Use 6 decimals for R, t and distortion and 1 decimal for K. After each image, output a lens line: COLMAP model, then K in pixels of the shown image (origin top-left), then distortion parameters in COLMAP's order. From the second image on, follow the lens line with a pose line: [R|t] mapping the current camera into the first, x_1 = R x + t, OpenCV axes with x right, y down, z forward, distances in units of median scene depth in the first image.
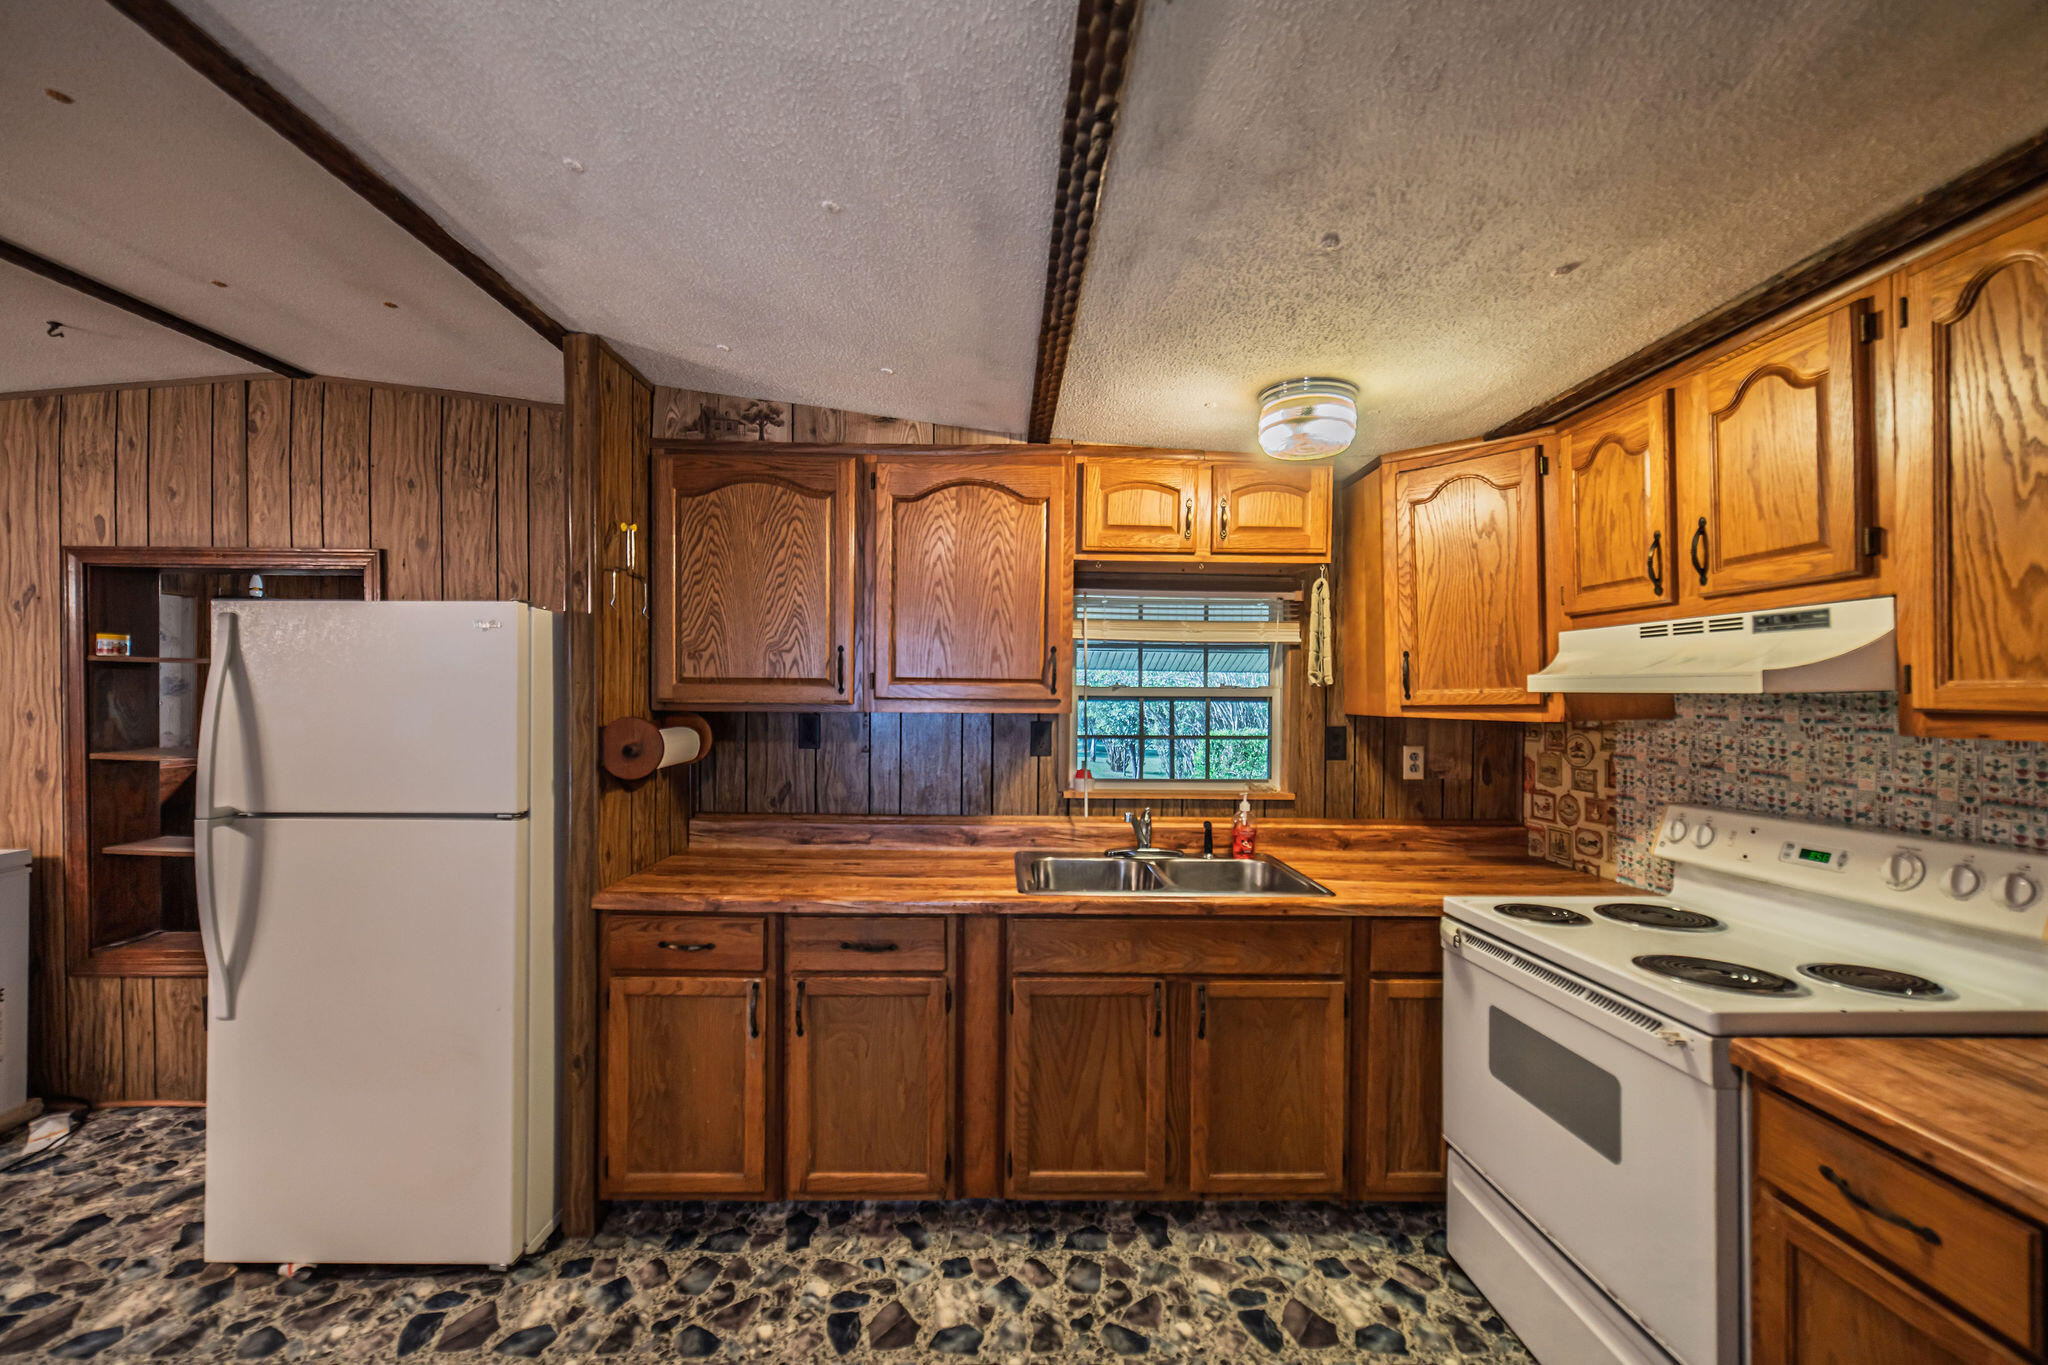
lens RADIAL K [[787.8, 0, 1024.3], [0, 787.8, 696.8], [0, 0, 1]] dist [-0.005669, 0.002329]
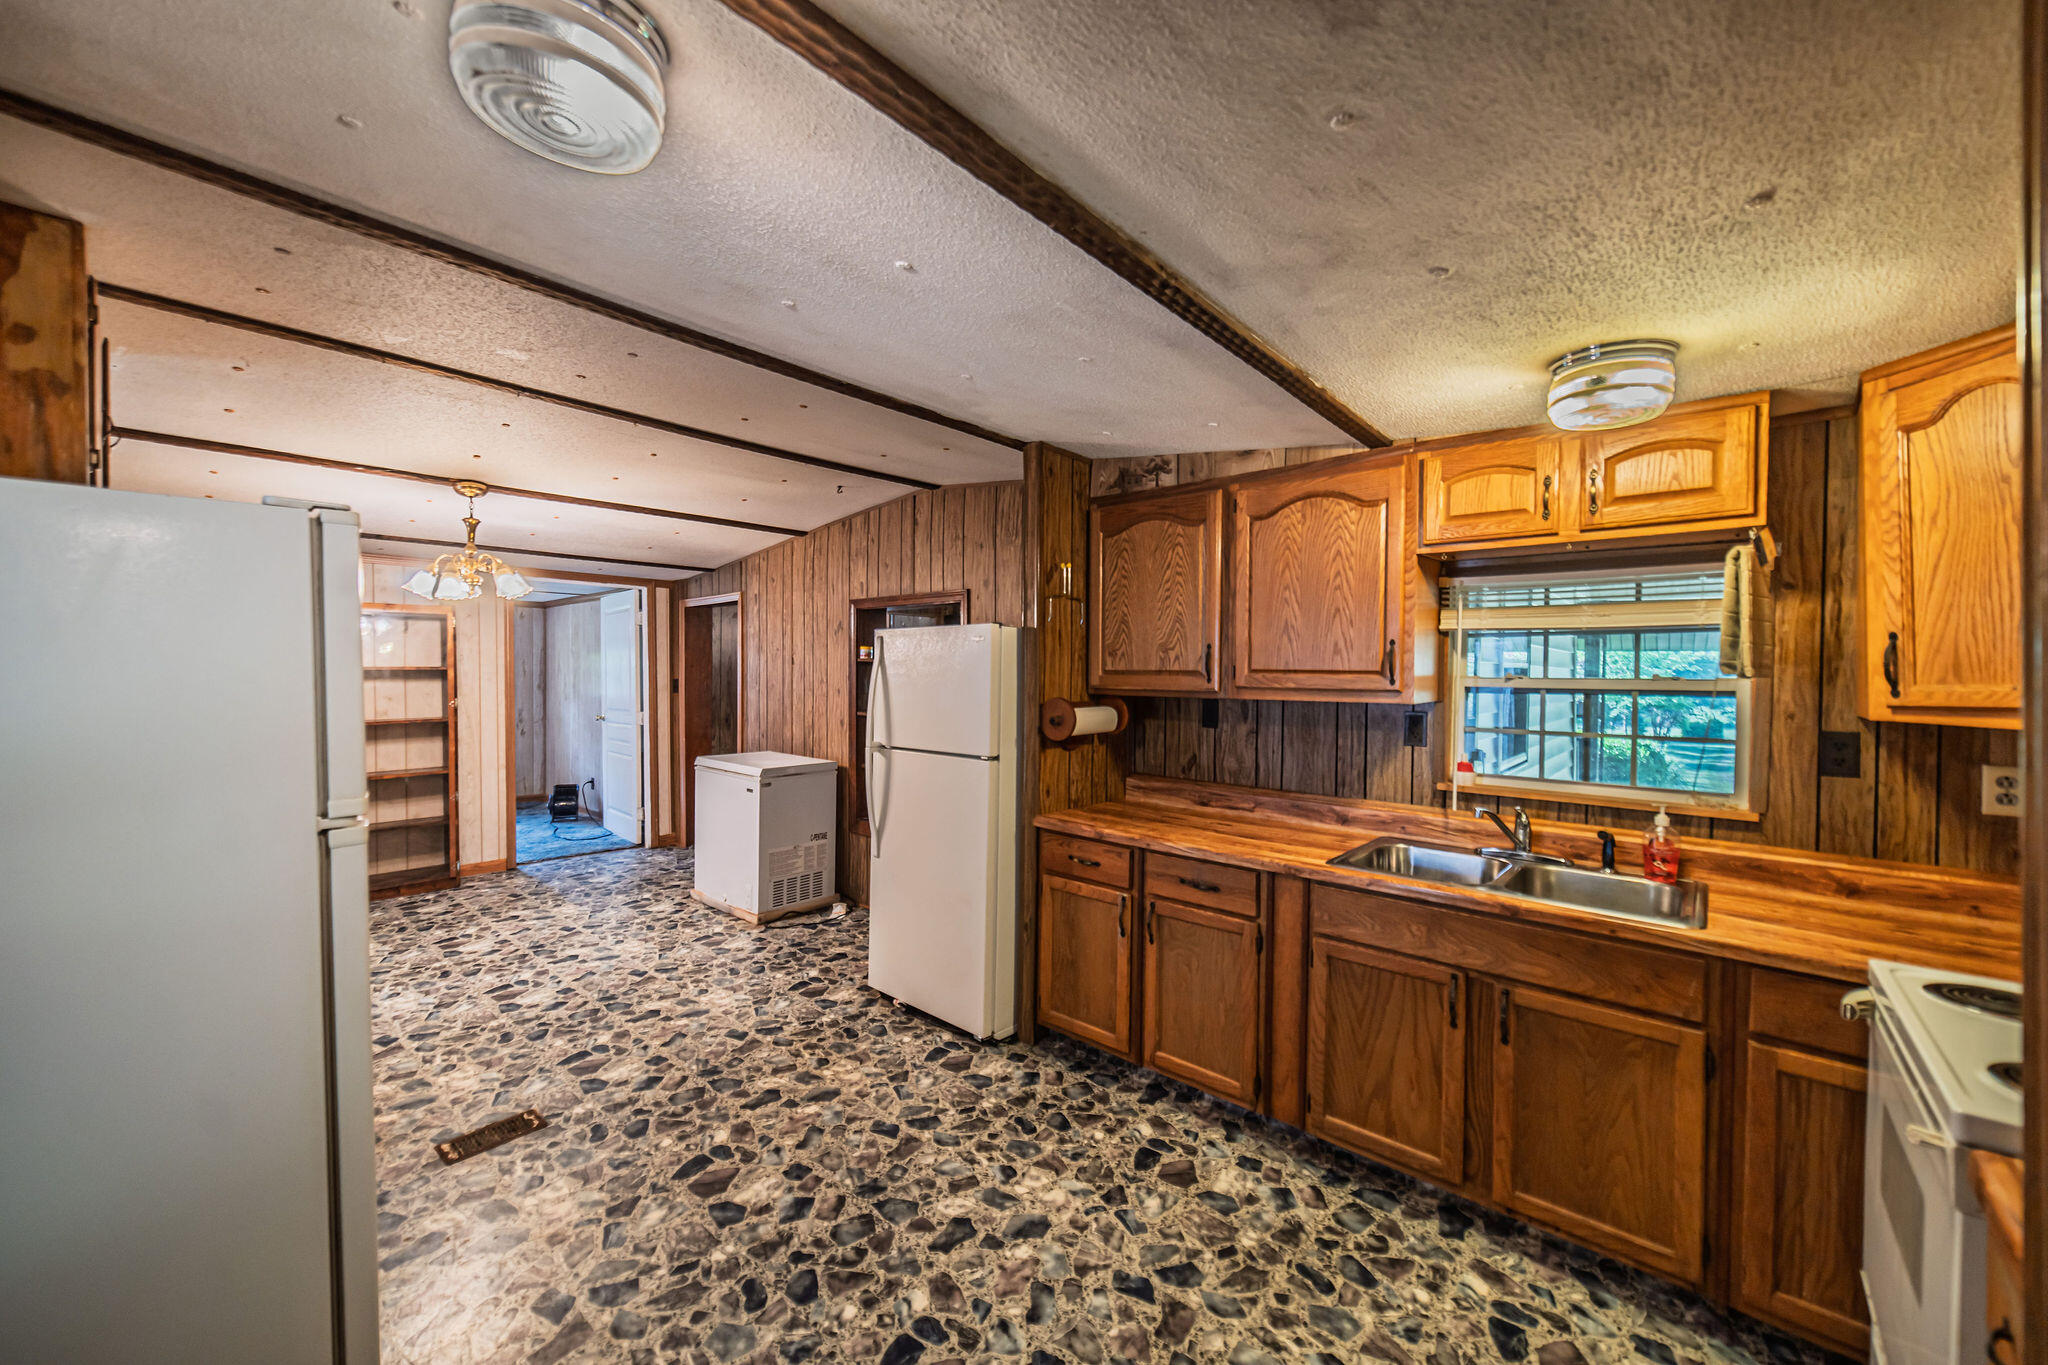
lens RADIAL K [[795.7, 0, 1020.9], [0, 795.7, 678.3], [0, 0, 1]] dist [0.001210, 0.000267]
pose [[0.728877, 0.004979, -0.684627, 0.407589], [-0.008869, 0.999958, -0.002170, -0.006147], [0.684588, 0.007653, 0.728890, -0.107076]]
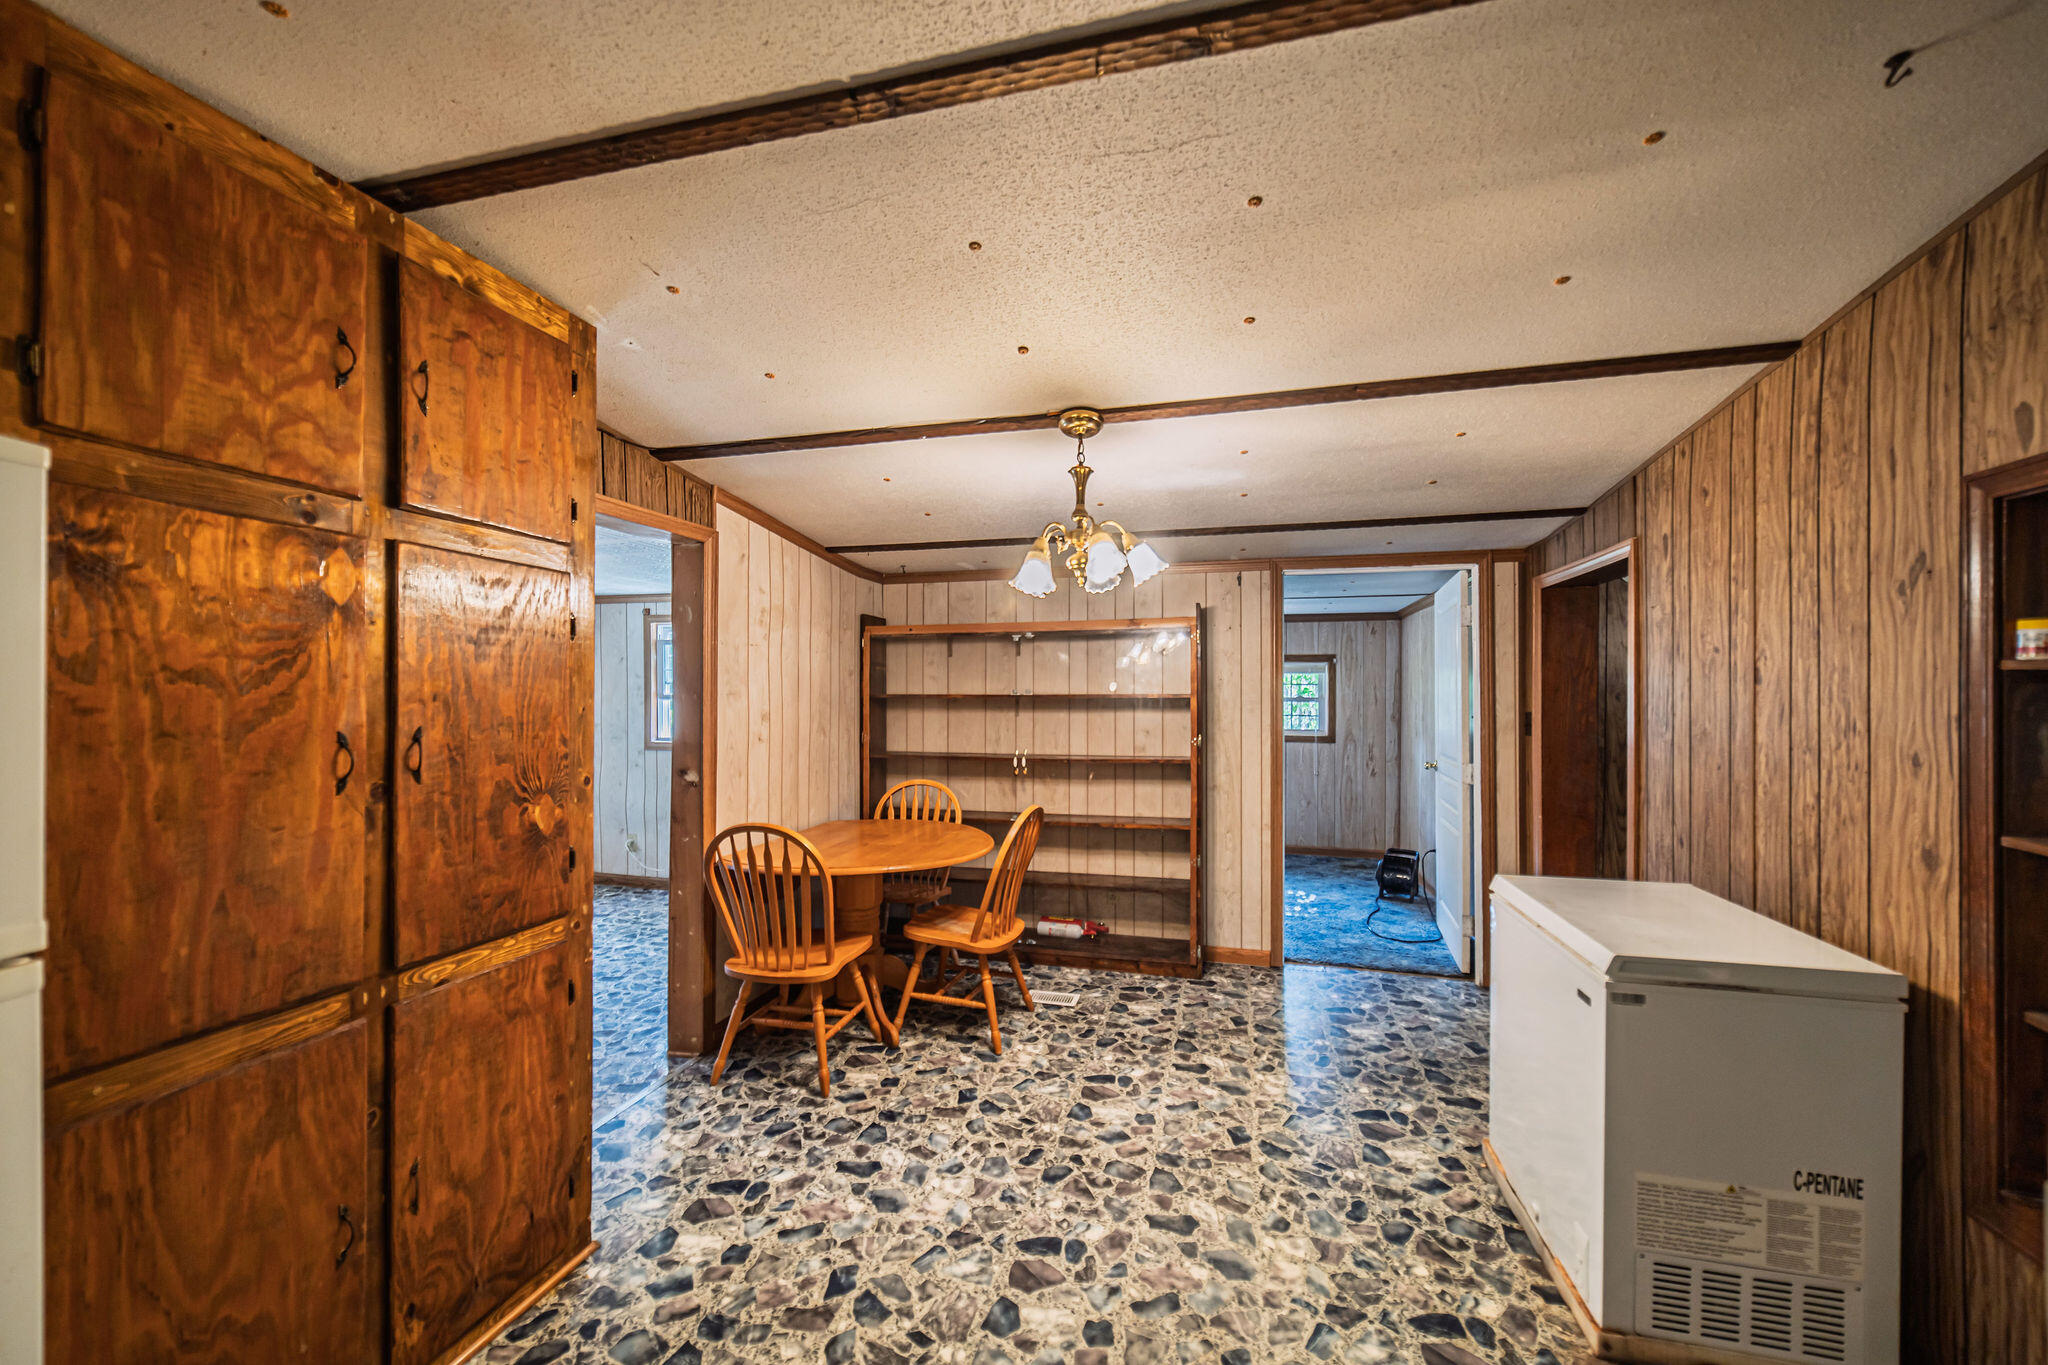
lens RADIAL K [[787.8, 0, 1024.3], [0, 787.8, 696.8], [0, 0, 1]] dist [-0.005669, 0.002329]
pose [[-0.283221, -0.001722, -0.959053, -0.512198], [-0.012410, 0.999921, 0.001869, -0.021788], [0.958974, 0.012431, -0.283221, 0.549515]]
